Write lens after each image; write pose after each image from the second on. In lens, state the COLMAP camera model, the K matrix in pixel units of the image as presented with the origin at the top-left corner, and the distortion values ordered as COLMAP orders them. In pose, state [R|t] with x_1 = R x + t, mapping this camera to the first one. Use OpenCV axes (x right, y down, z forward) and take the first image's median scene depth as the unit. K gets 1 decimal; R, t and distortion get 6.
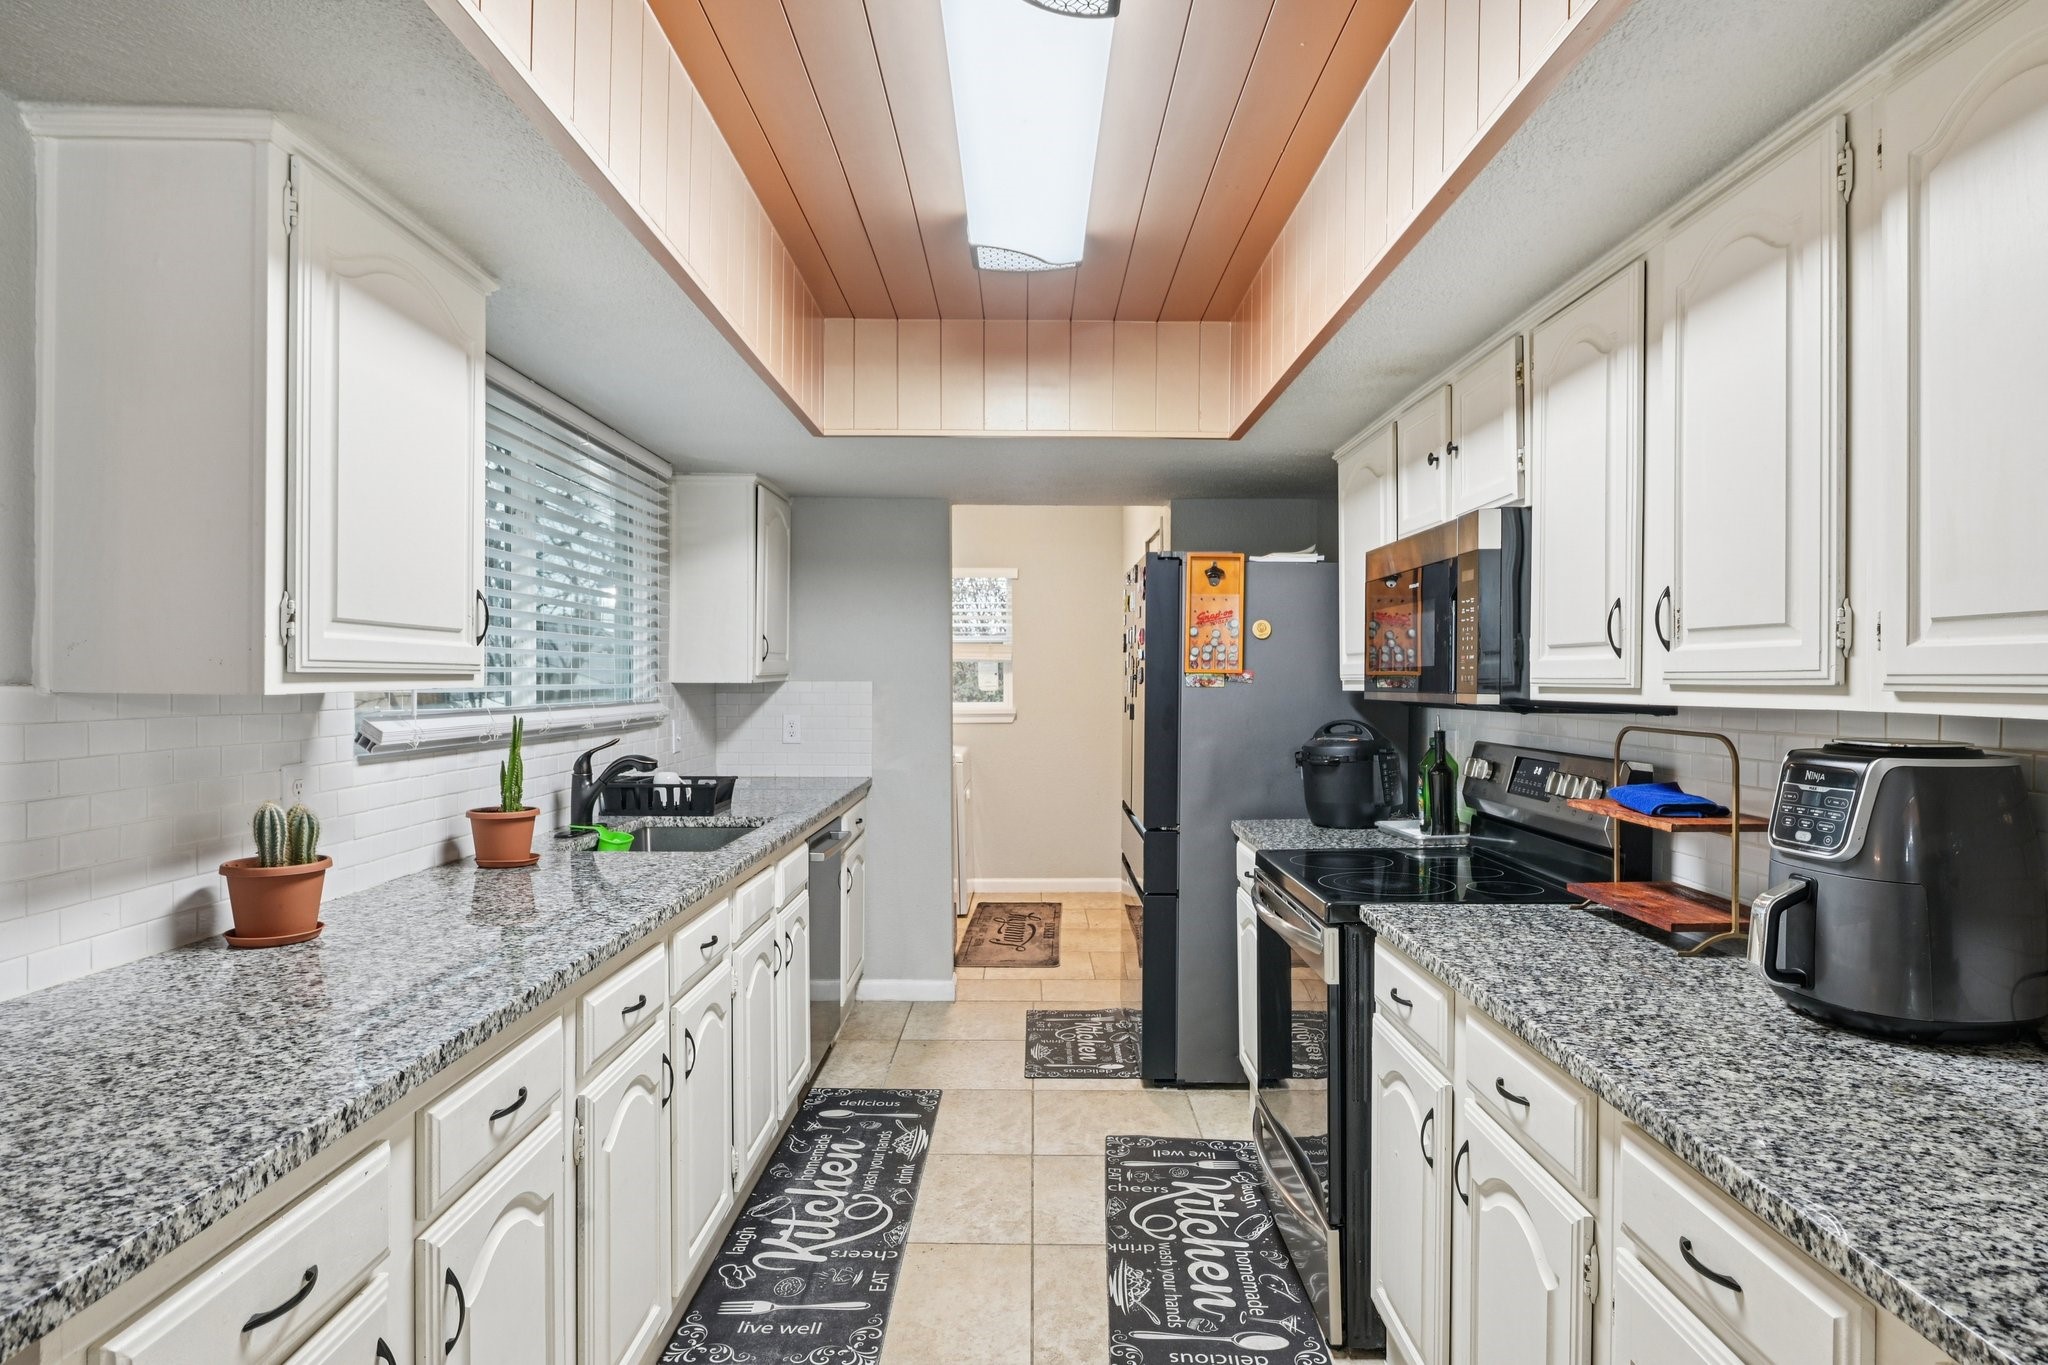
lens RADIAL K [[1134.7, 0, 1024.7], [0, 1134.7, 684.6], [0, 0, 1]] dist [-0.004975, 0.000098]
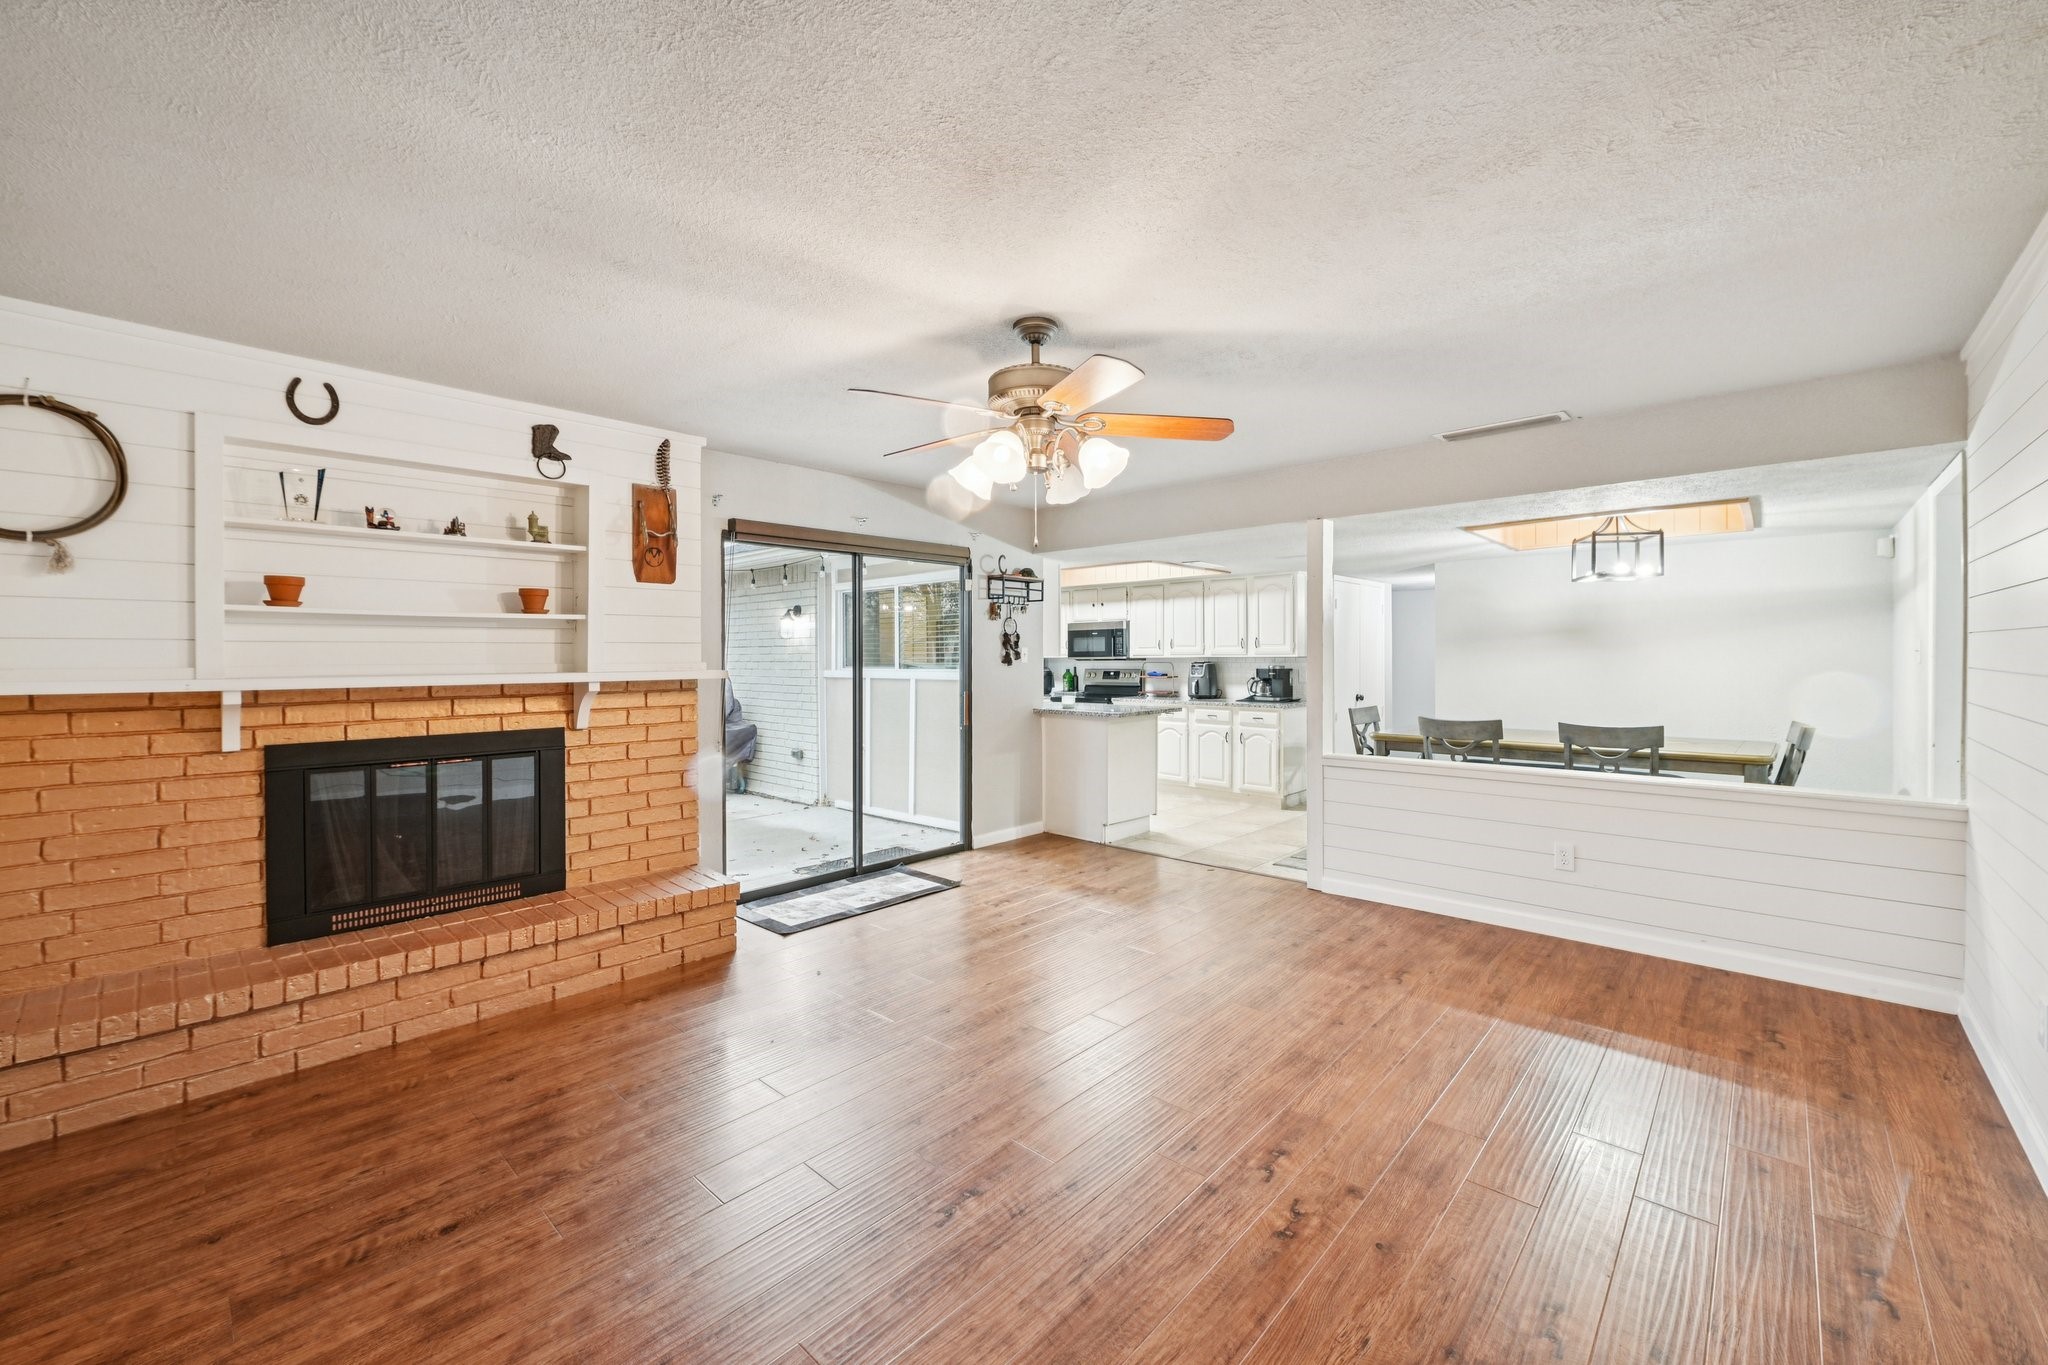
lens RADIAL K [[811.5, 0, 1022.0], [0, 811.5, 655.9], [0, 0, 1]] dist [-0.005078, -0.001765]
pose [[0.683433, -0.006844, 0.729982, -2.179446], [0.011979, 0.999927, -0.001840, 0.005464], [-0.729915, 0.010002, 0.683464, -0.990499]]
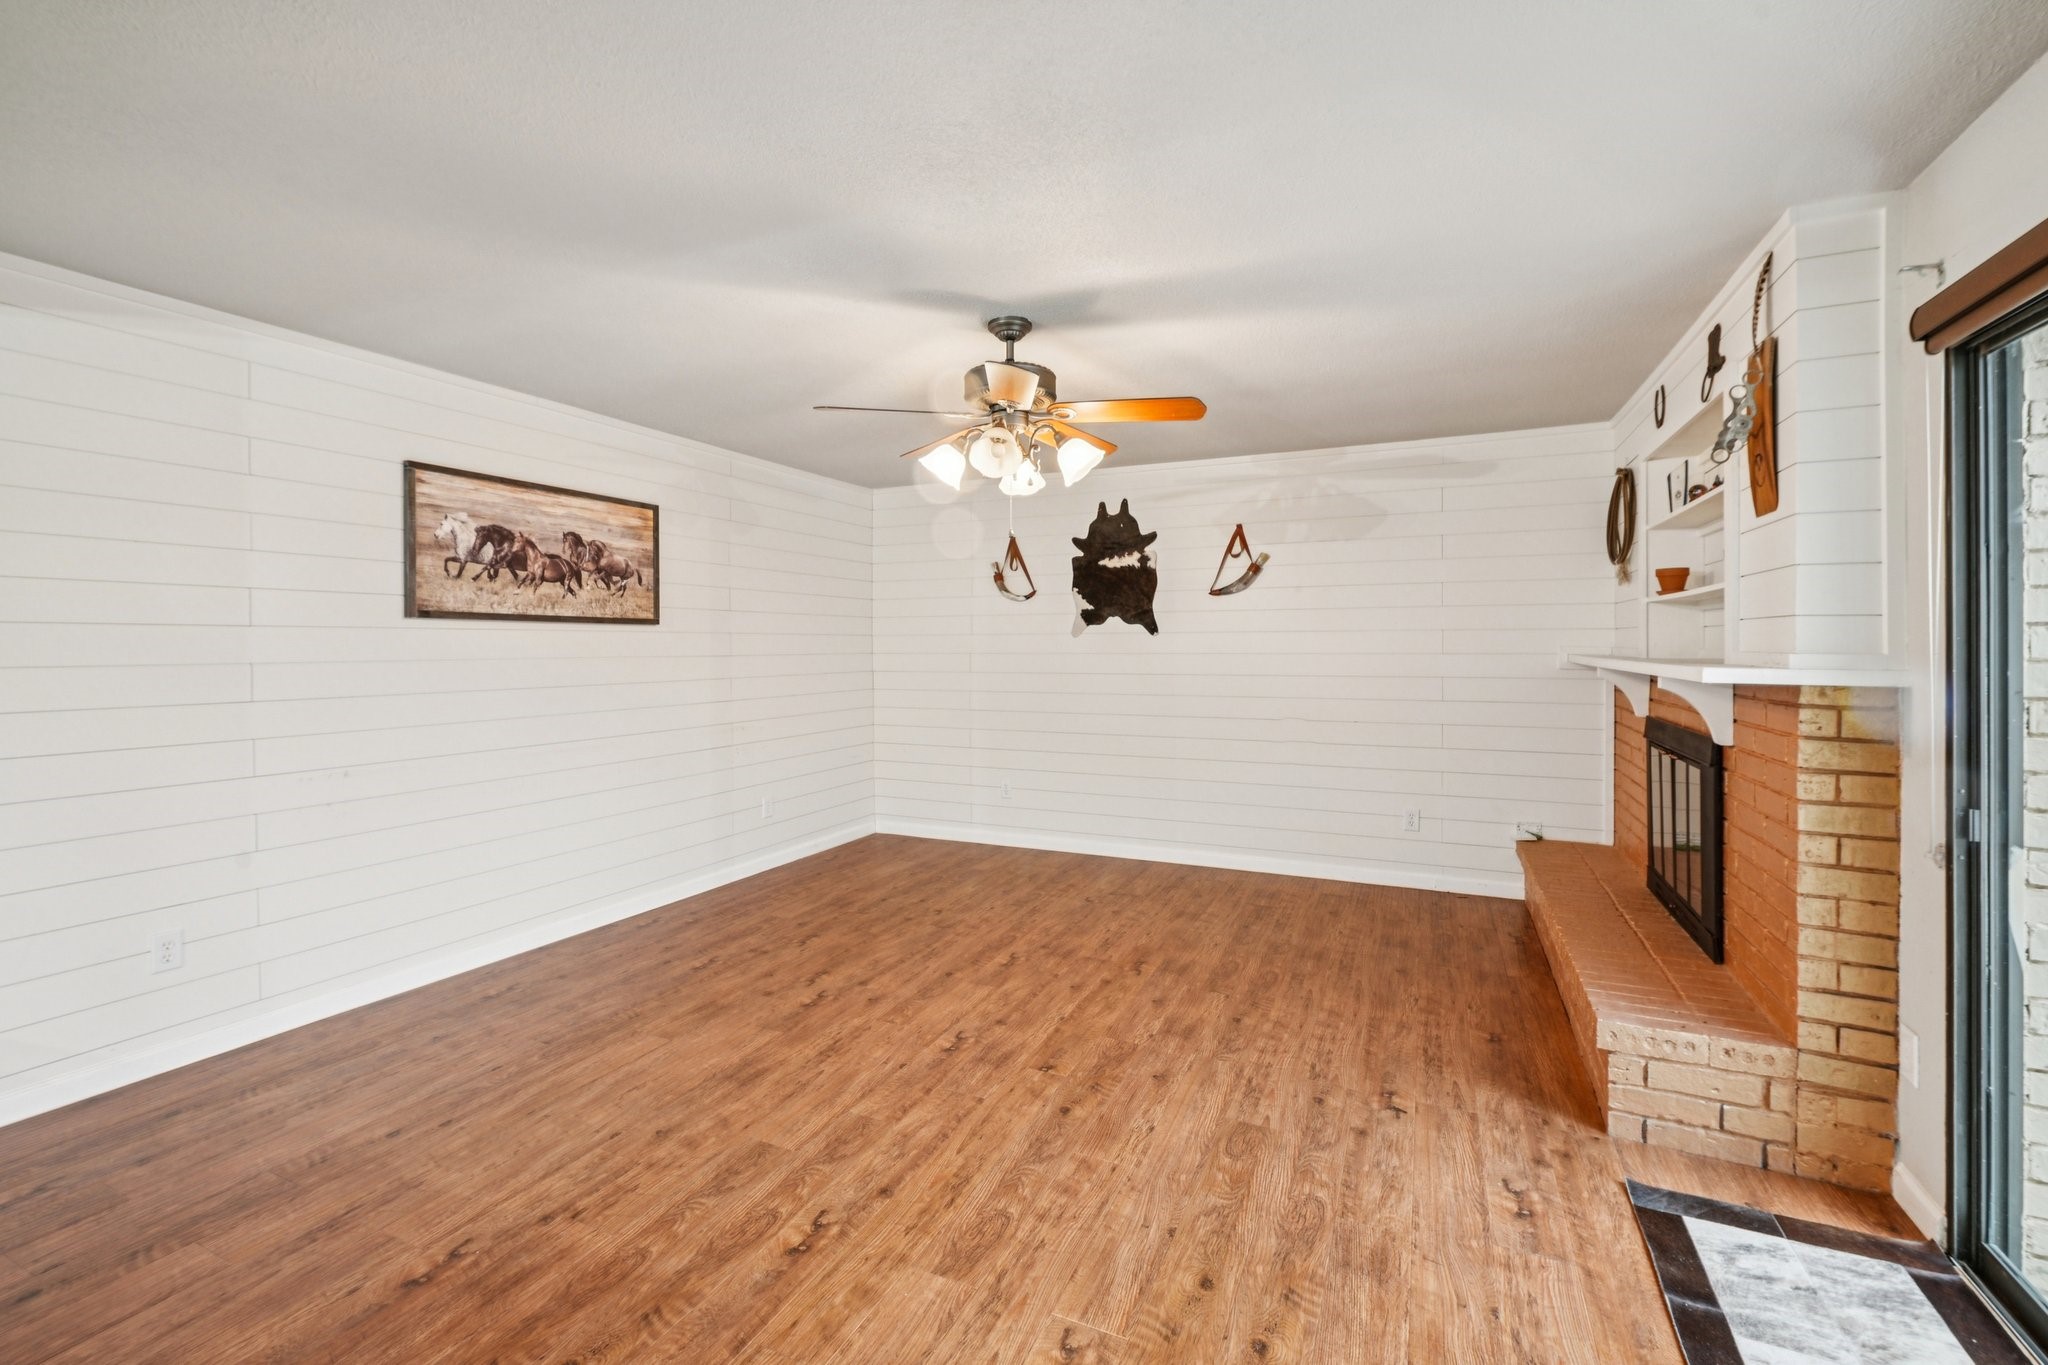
lens RADIAL K [[884.8, 0, 1029.5], [0, 884.8, 648.7], [0, 0, 1]] dist [-0.007747, -0.000522]
pose [[-0.412250, 0.004549, -0.911059, -0.467326], [-0.006035, 0.999952, 0.007723, 0.001303], [0.911051, 0.008682, -0.412203, 0.133810]]
